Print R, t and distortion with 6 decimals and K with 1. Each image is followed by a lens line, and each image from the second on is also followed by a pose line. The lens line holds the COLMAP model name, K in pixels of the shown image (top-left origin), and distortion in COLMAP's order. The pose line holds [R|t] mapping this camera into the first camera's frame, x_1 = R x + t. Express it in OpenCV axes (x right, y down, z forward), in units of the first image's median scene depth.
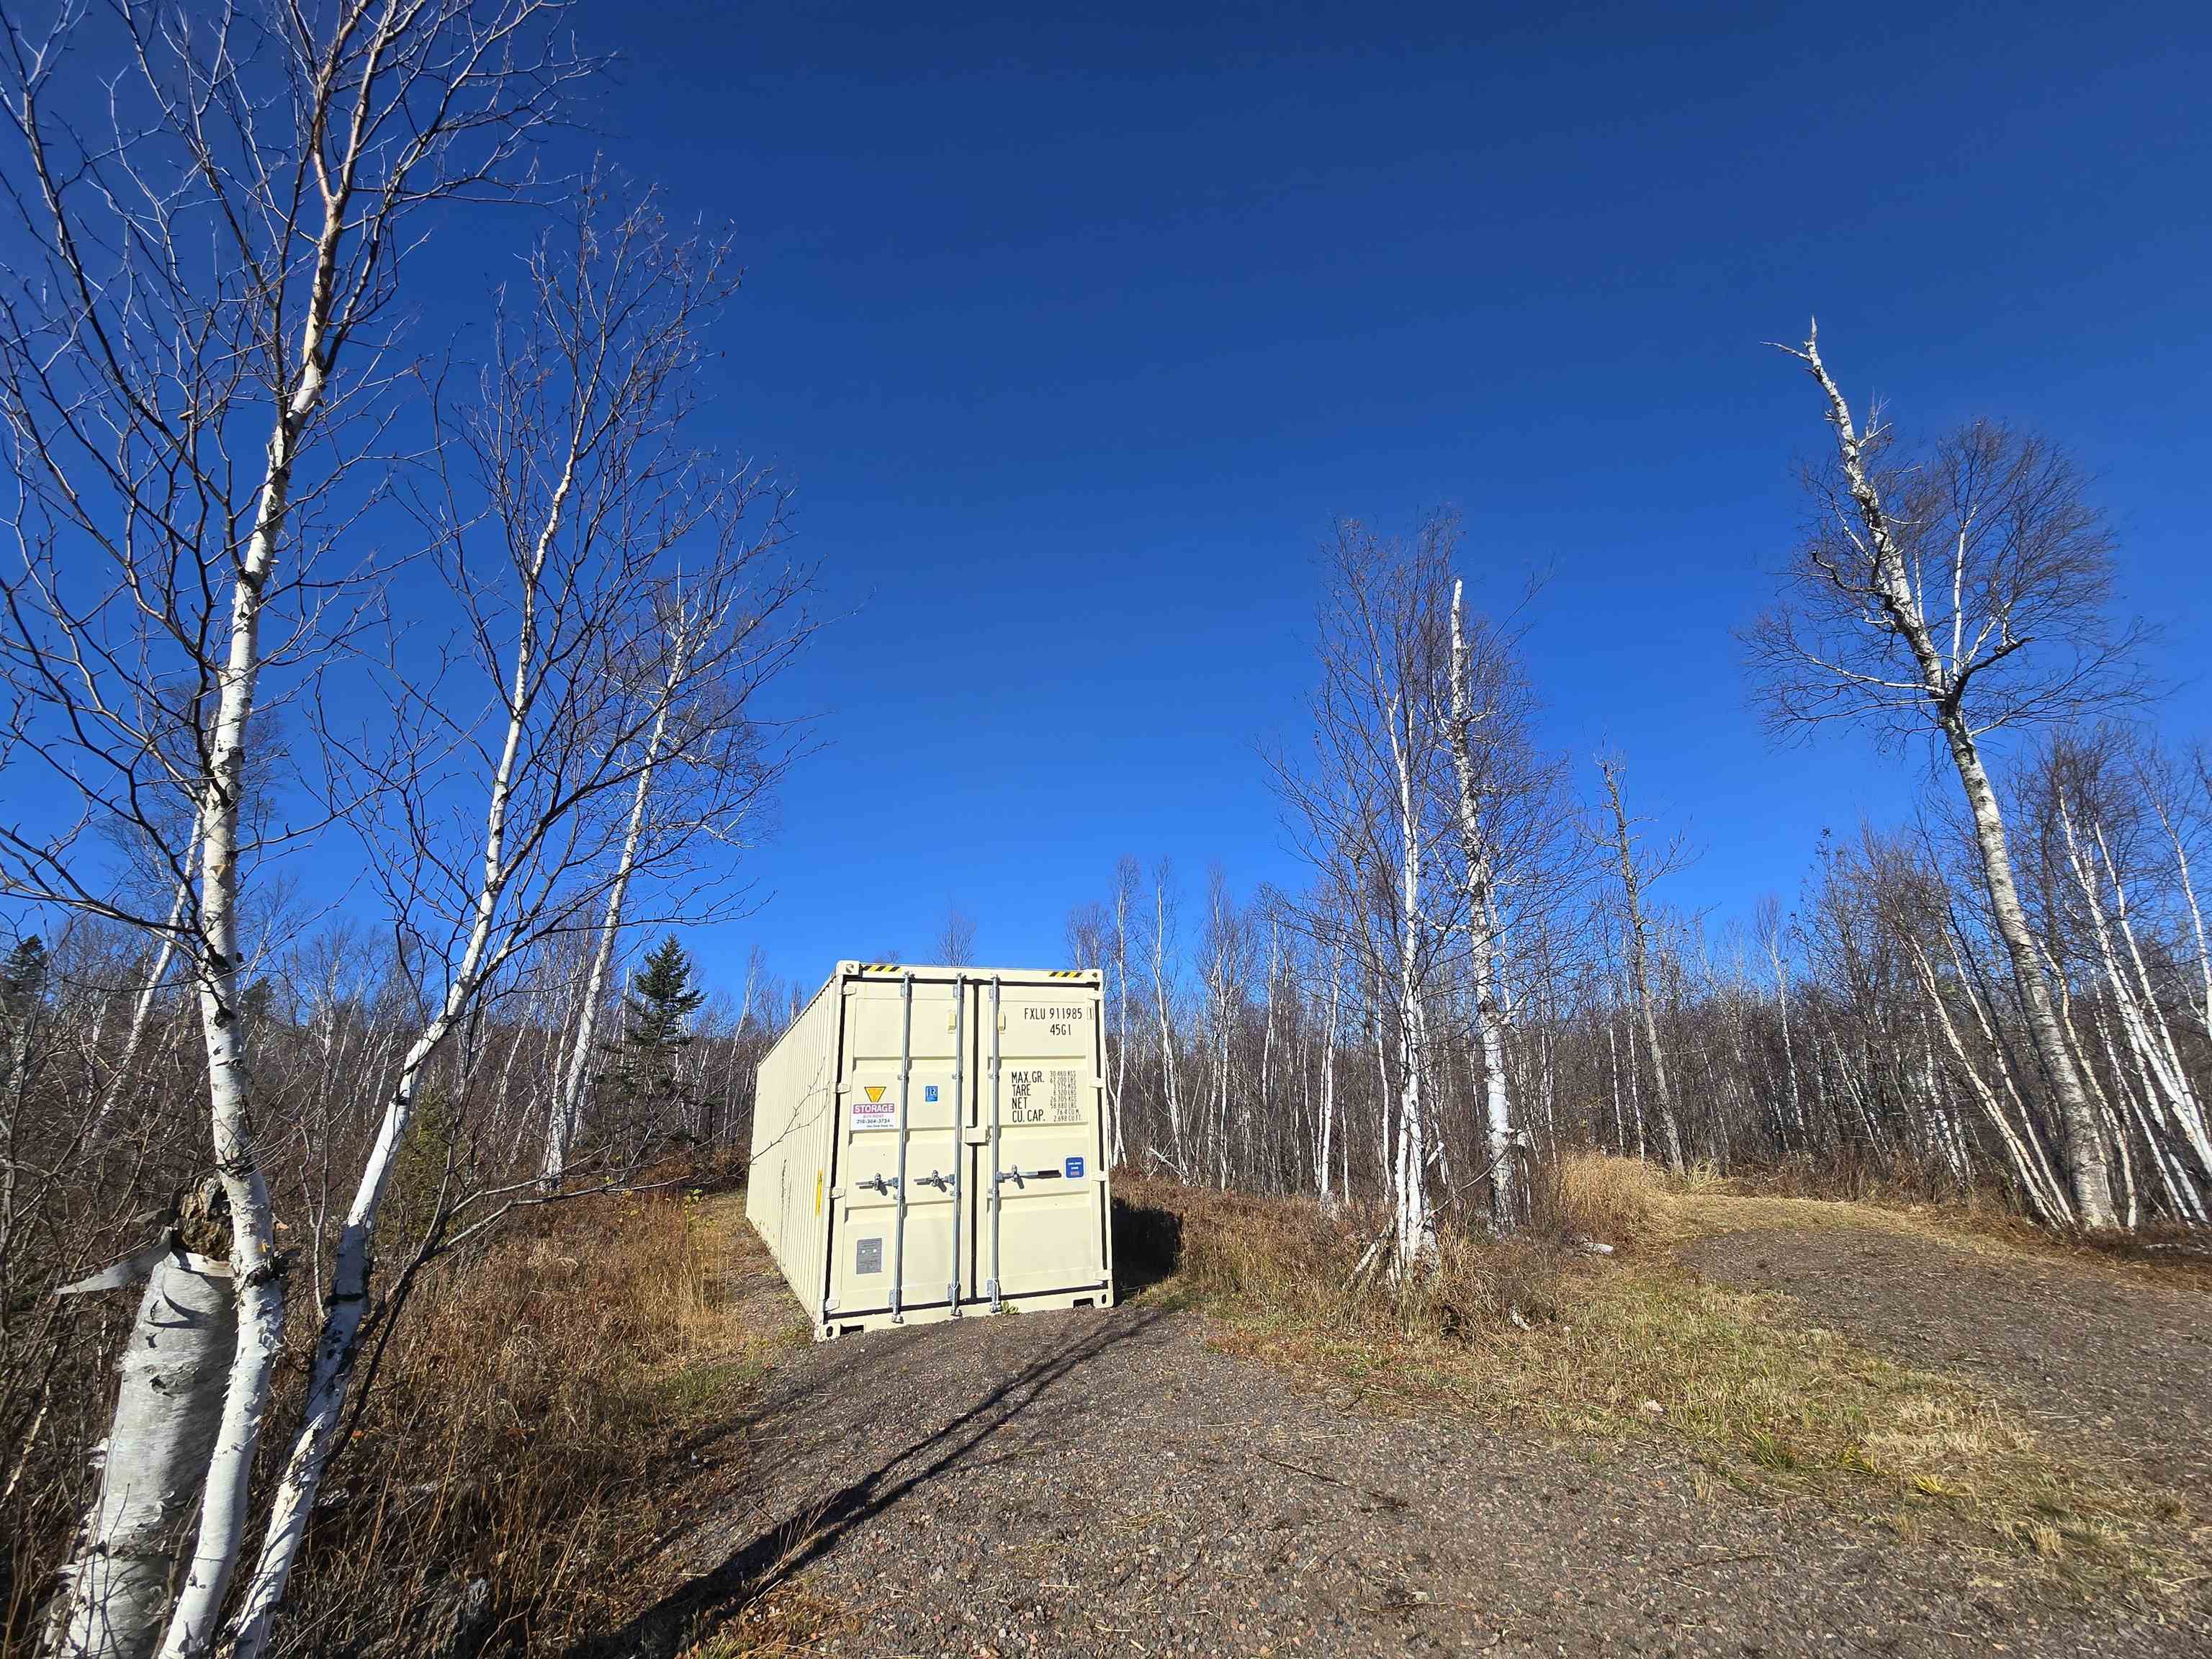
lens RADIAL K [[895.0, 0, 1106.0], [0, 895.0, 829.5], [0, 0, 1]] dist [-0.001960, -0.000134]
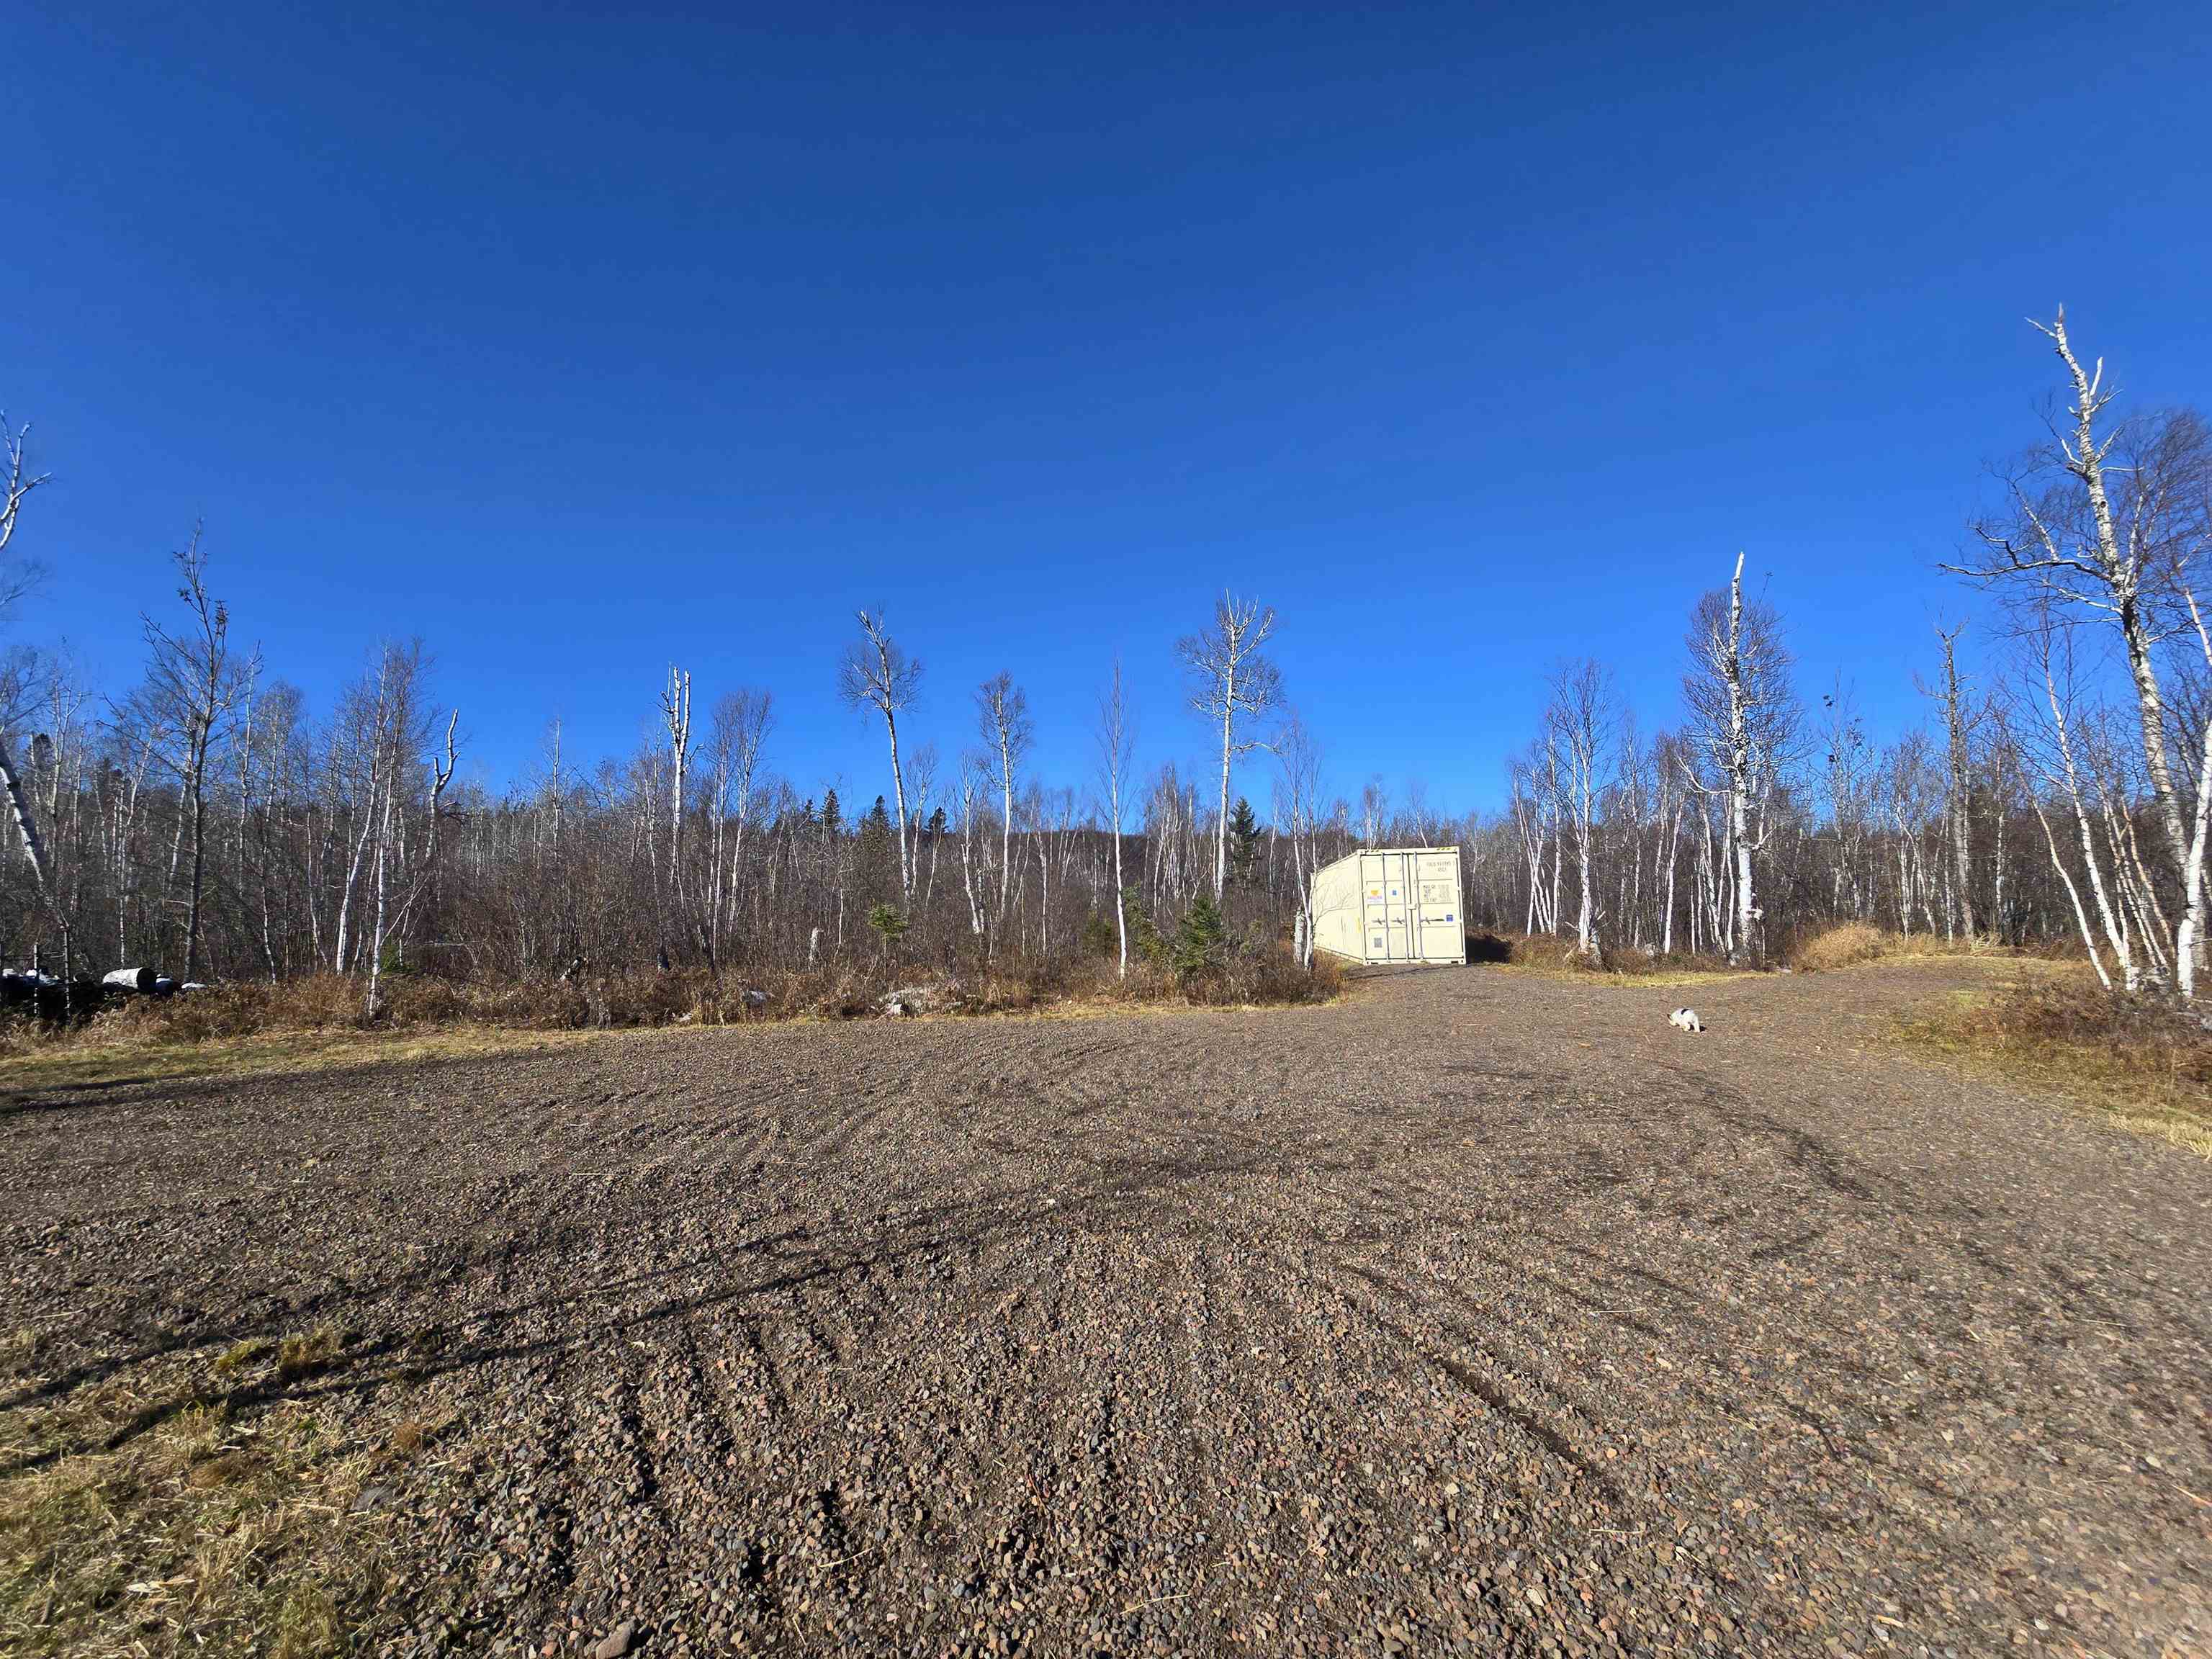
lens RADIAL K [[895.0, 0, 1106.0], [0, 895.0, 829.5], [0, 0, 1]] dist [-0.001960, -0.000134]
pose [[0.862329, -0.034780, -0.505152, 0.459708], [0.149752, 0.970527, 0.188815, -0.577588], [0.483697, -0.238468, 0.842123, -1.803519]]
